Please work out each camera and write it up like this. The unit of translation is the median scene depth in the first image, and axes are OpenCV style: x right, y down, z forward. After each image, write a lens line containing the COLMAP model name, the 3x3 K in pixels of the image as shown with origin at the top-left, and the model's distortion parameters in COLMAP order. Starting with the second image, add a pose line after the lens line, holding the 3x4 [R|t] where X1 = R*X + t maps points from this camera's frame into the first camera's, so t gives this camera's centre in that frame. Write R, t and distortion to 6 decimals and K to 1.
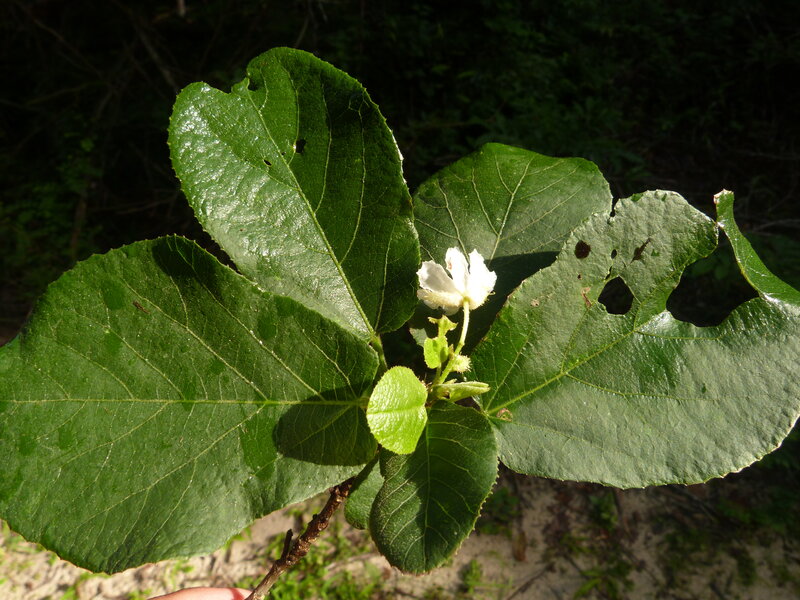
lens RADIAL K [[594.4, 0, 399.3], [0, 594.4, 297.8], [0, 0, 1]] dist [-0.056145, 0.029447]
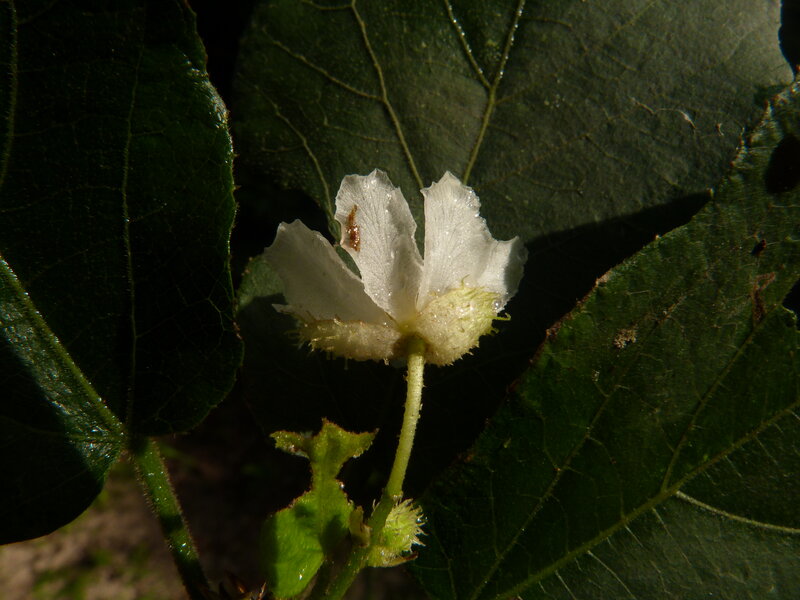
lens RADIAL K [[594.4, 0, 383.7], [0, 594.4, 293.6], [0, 0, 1]] dist [-0.056145, 0.029447]
pose [[0.995536, -0.034910, 0.087686, 0.074584], [0.007571, 0.955620, 0.294505, -0.108965], [-0.094075, -0.292527, 0.951618, 0.727541]]
